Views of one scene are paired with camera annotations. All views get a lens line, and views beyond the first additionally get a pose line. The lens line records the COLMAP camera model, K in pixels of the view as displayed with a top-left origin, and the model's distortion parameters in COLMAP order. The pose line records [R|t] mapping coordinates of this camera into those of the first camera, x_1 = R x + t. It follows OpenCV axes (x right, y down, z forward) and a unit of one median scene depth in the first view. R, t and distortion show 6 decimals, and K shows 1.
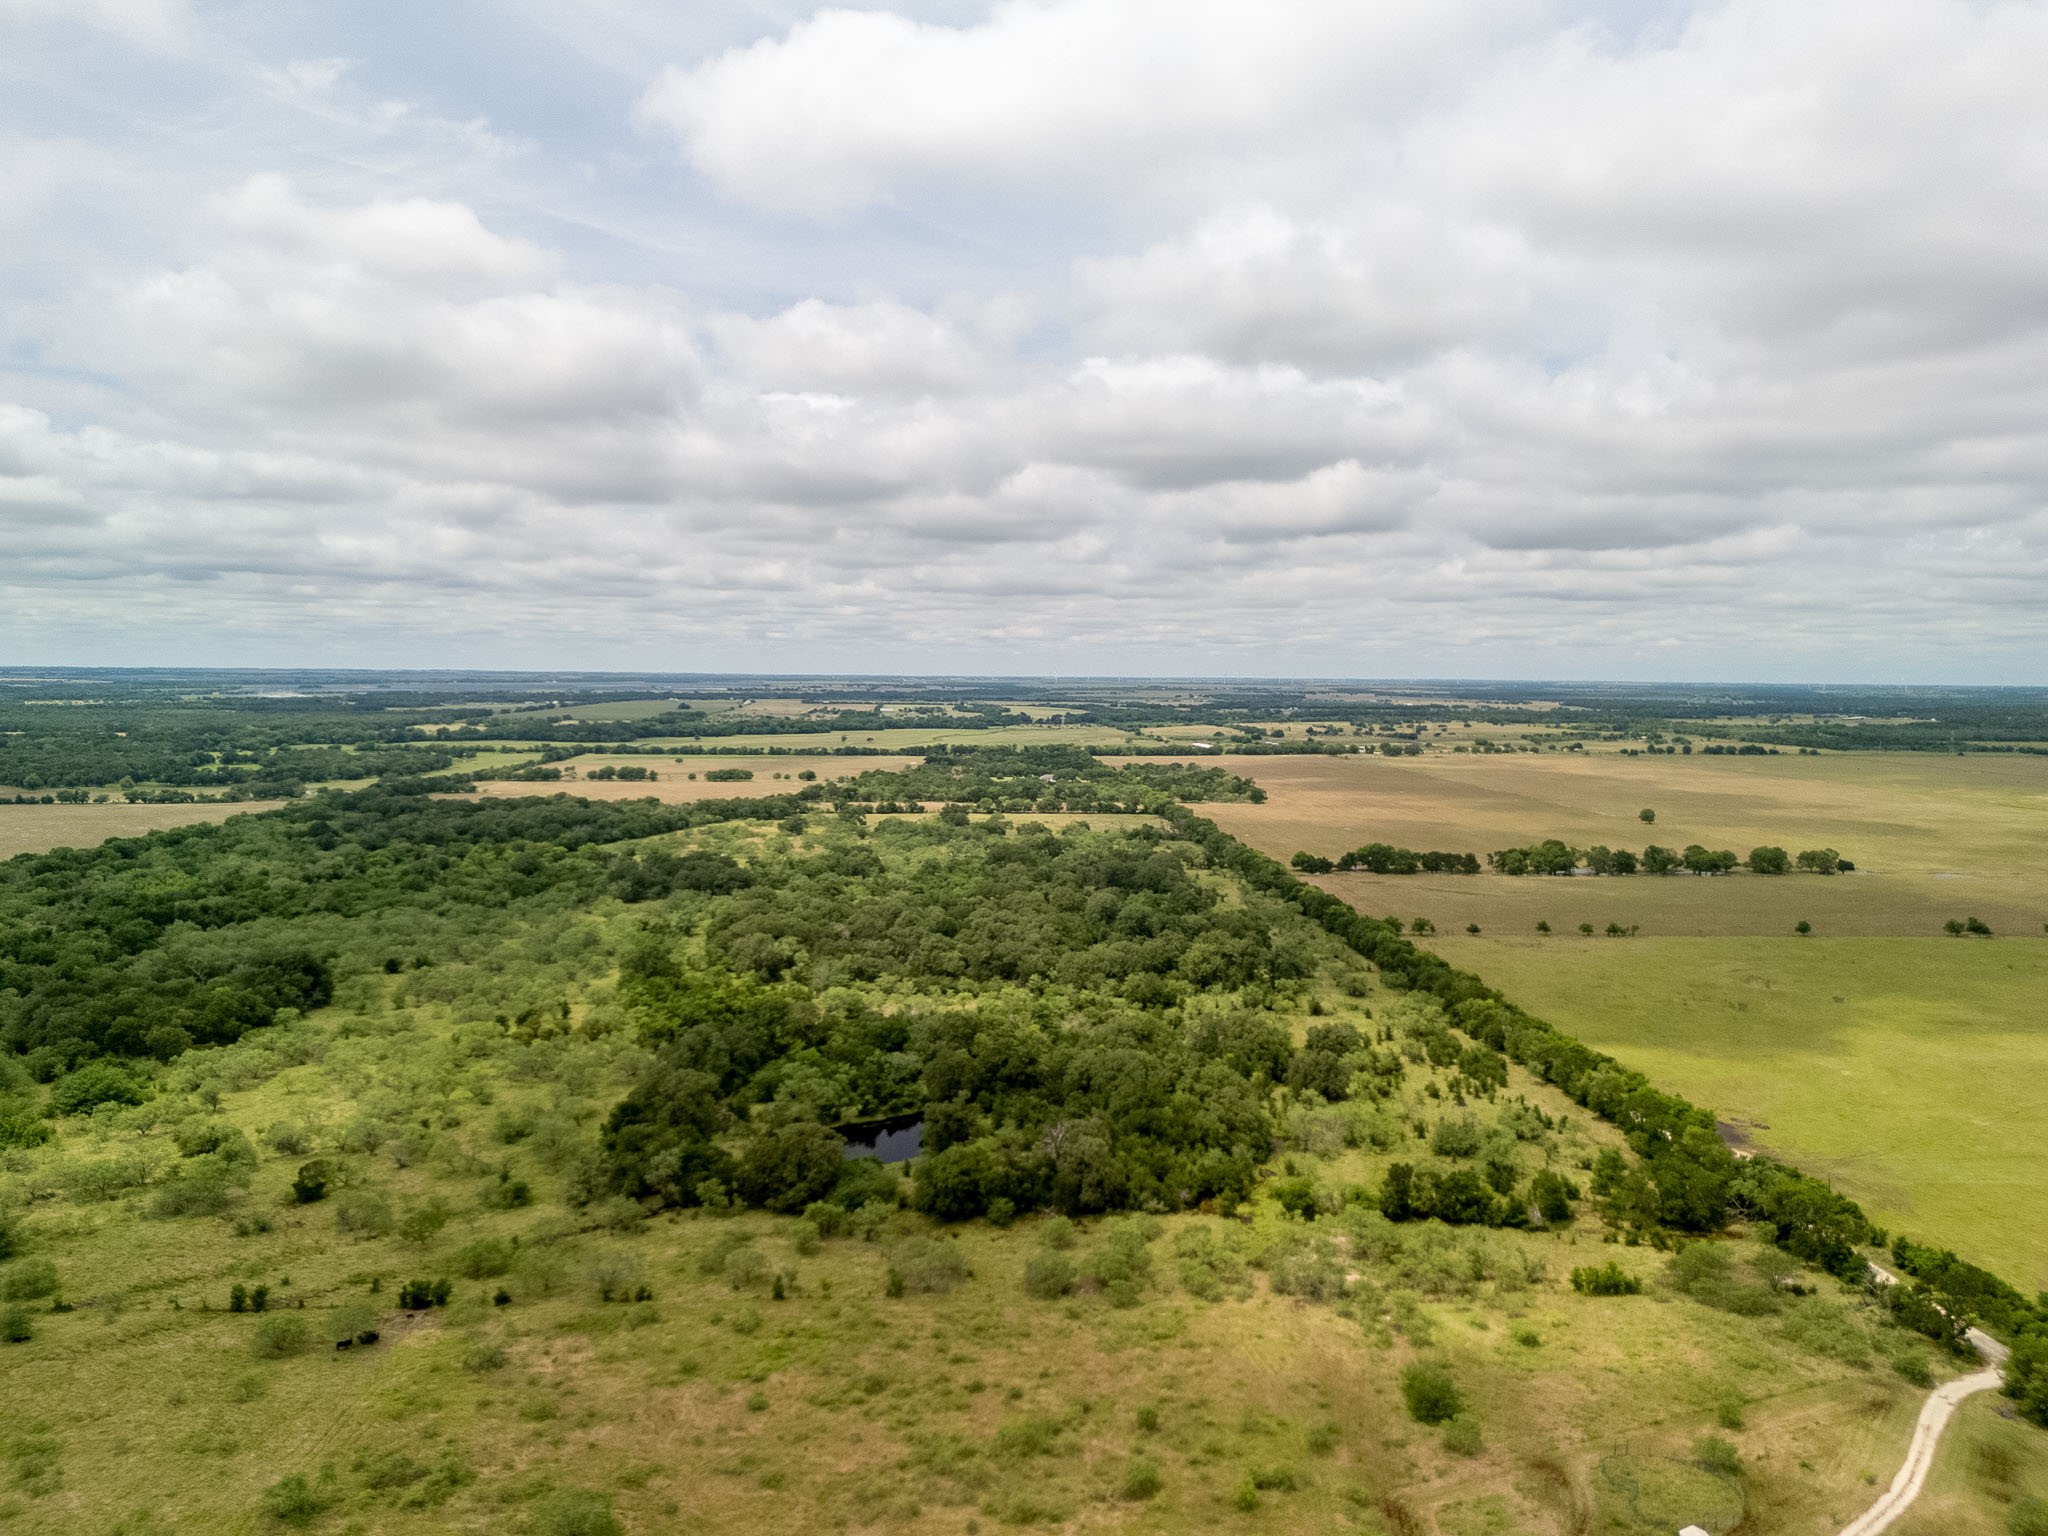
lens RADIAL K [[1962.5, 0, 1024.0], [0, 1962.5, 768.0], [0, 0, 1]] dist [0.140336, -0.238244]
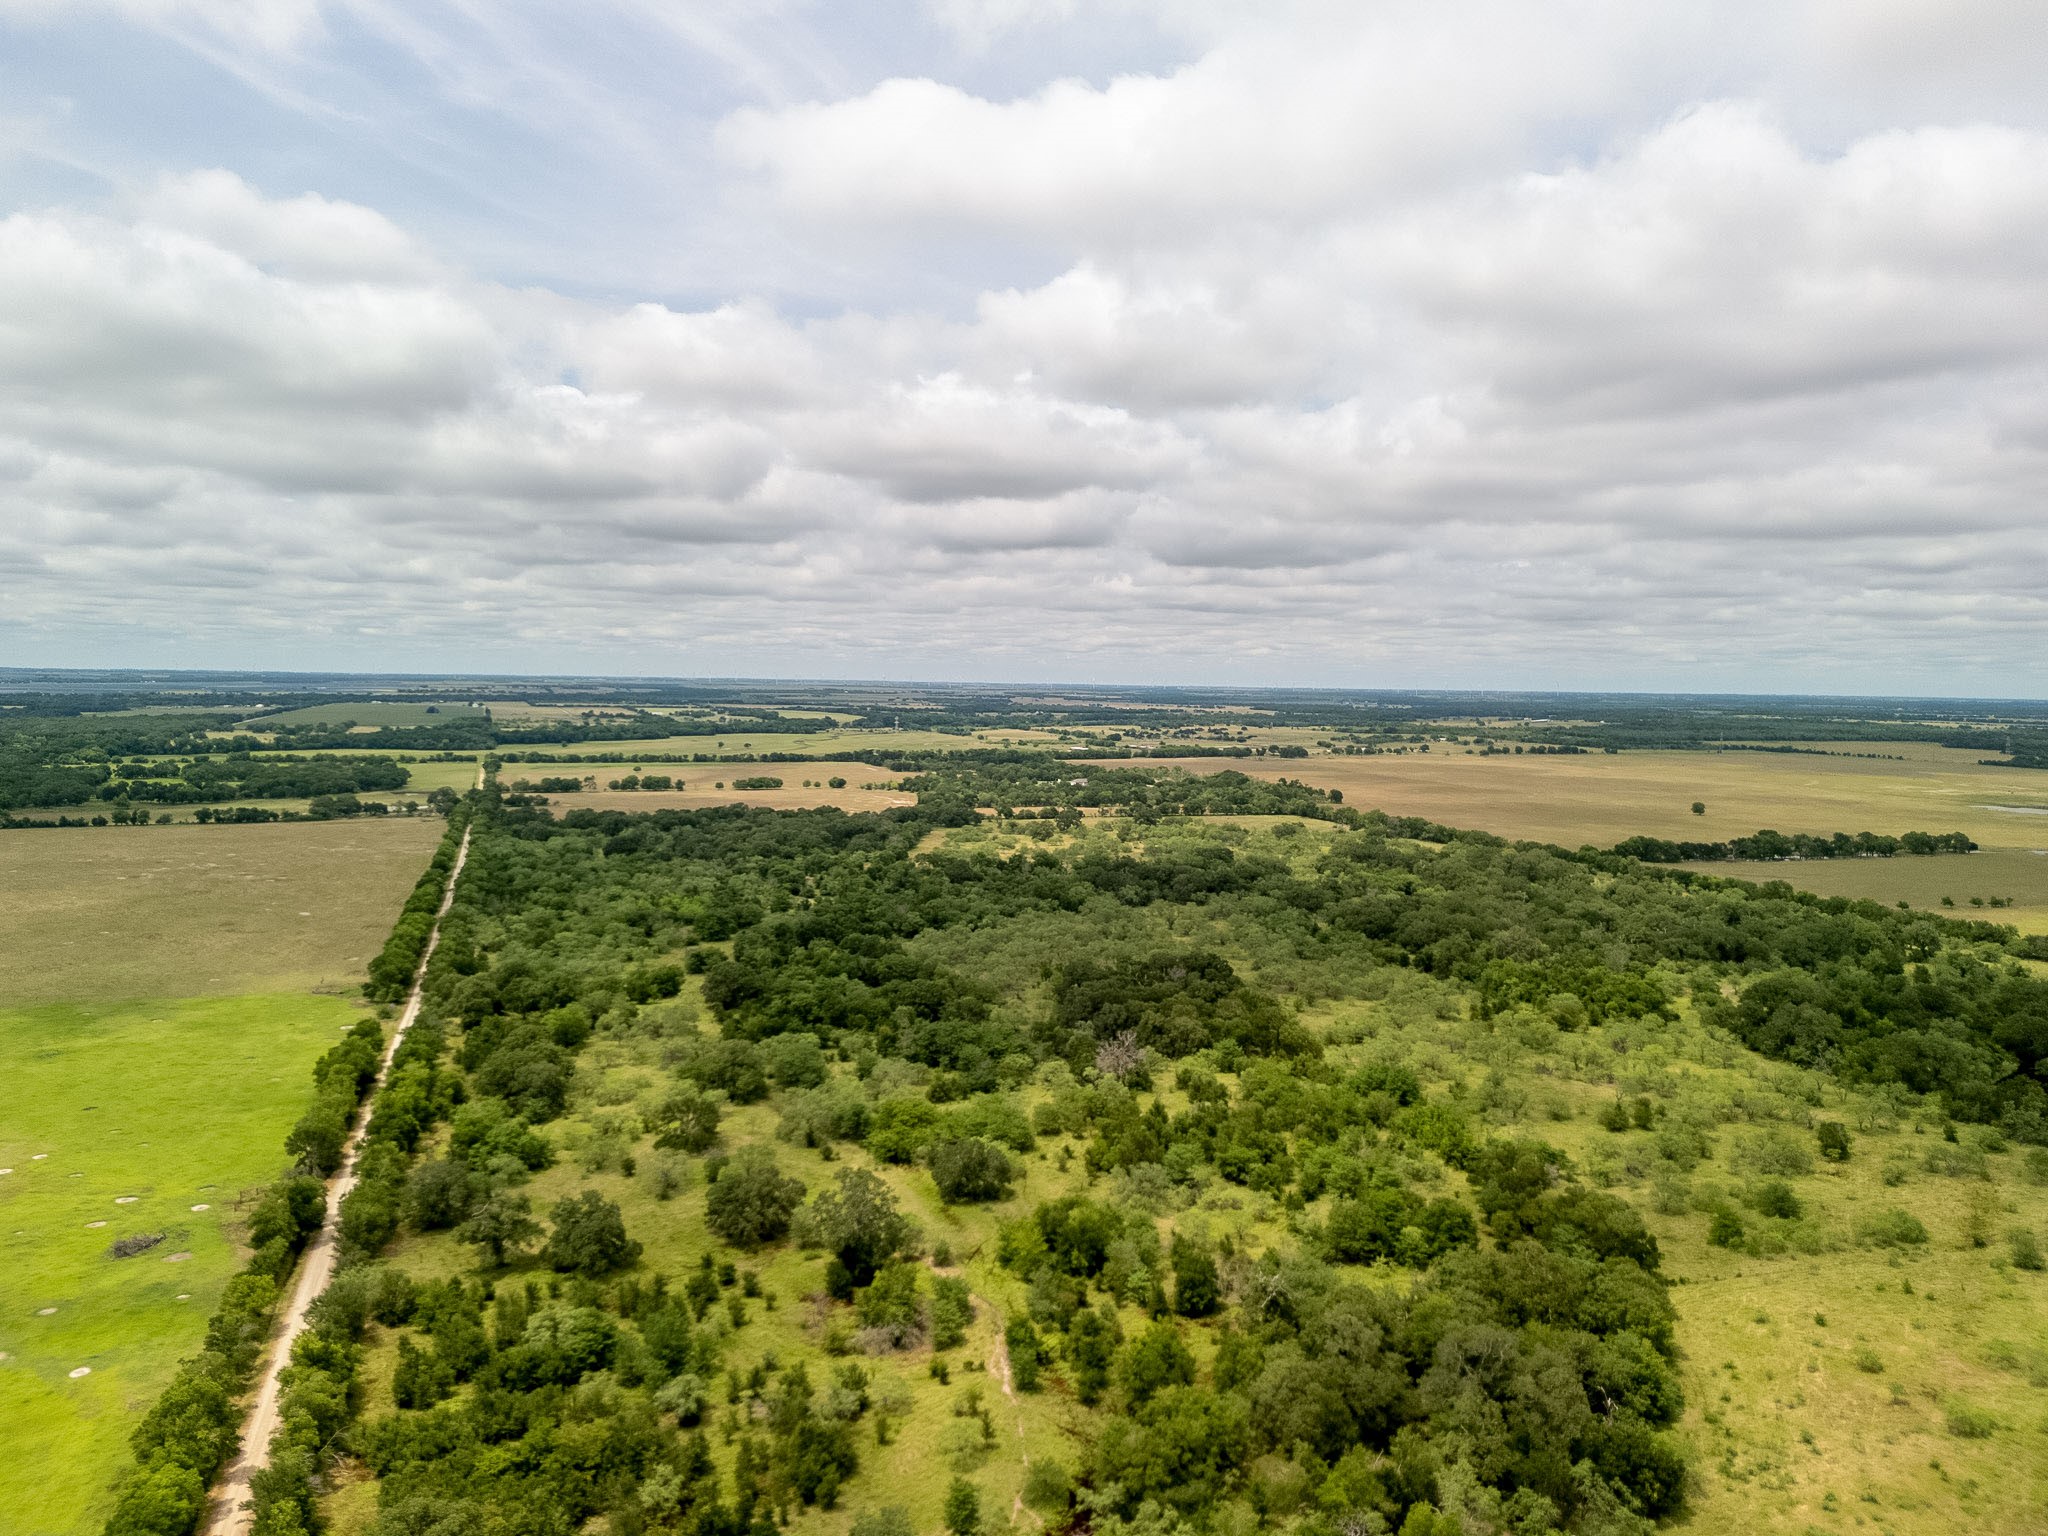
lens RADIAL K [[1962.5, 0, 1024.0], [0, 1962.5, 768.0], [0, 0, 1]] dist [0.140336, -0.238244]
pose [[0.943255, -0.010998, 0.331887, -0.243571], [0.010128, 0.999939, 0.004350, -0.004988], [-0.331915, -0.000741, 0.943309, 0.003277]]
